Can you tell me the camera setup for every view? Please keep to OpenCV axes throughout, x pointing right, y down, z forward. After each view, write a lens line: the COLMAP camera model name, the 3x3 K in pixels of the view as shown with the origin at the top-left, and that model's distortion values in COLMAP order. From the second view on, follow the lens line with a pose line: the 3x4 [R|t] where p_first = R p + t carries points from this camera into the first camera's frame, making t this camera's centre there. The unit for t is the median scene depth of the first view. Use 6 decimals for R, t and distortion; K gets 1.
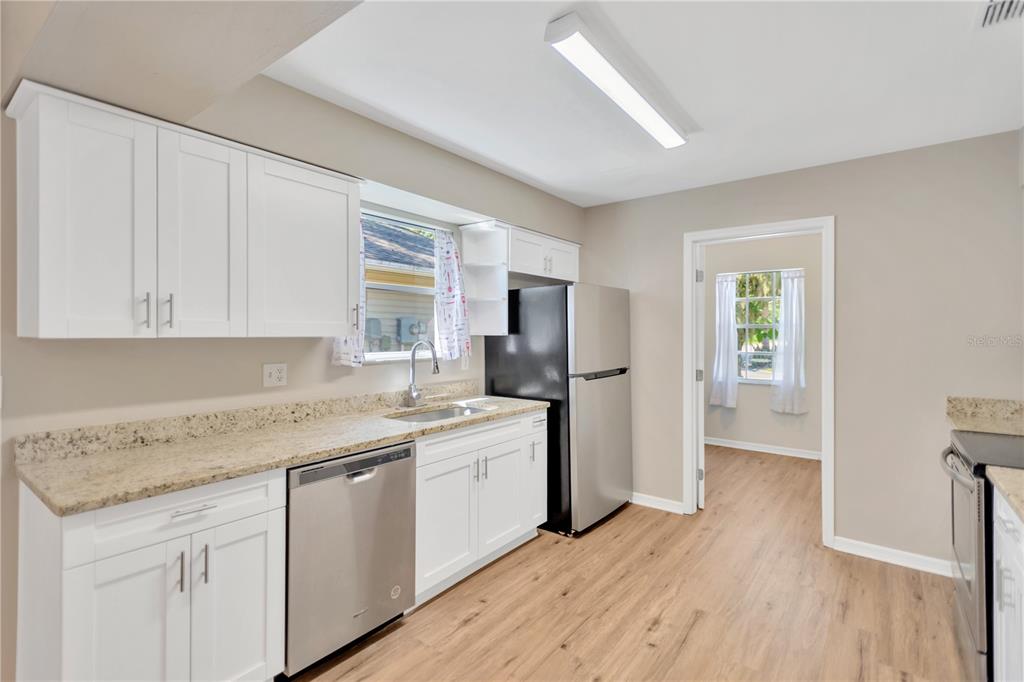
lens RADIAL K [[475.8, 0, 512.0], [0, 475.8, 341.0], [0, 0, 1]] dist [0.013097, -0.000225]
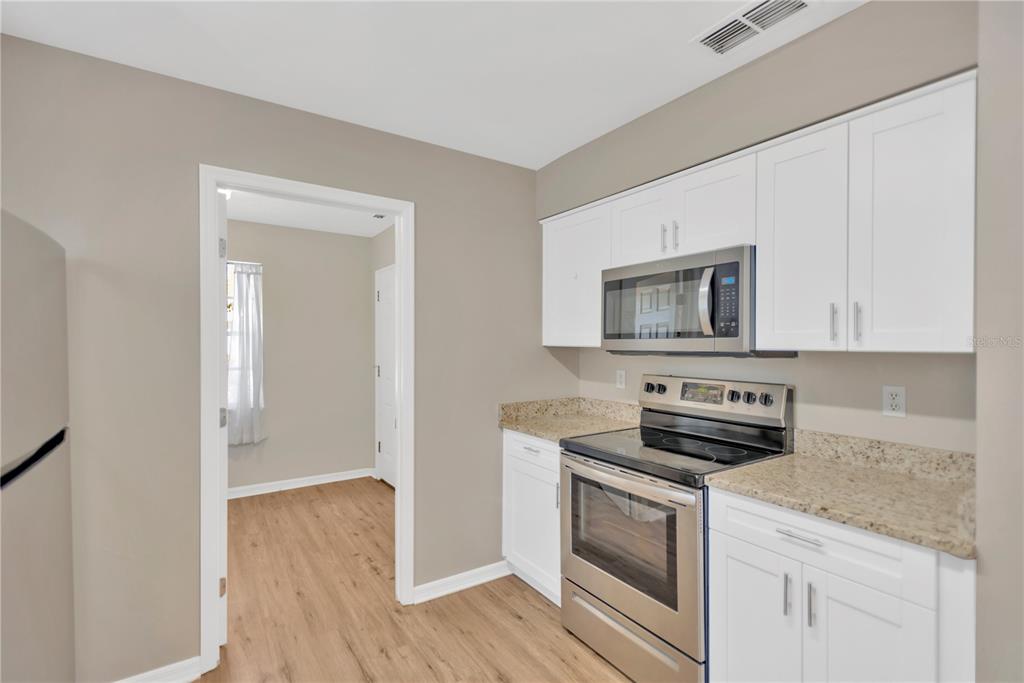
lens RADIAL K [[475.8, 0, 512.0], [0, 475.8, 341.5], [0, 0, 1]] dist [0.013097, -0.000225]
pose [[0.320699, -0.008702, 0.947141, -0.053637], [0.019405, 0.999808, 0.002615, -0.020016], [-0.946982, 0.017541, 0.320806, 0.559435]]
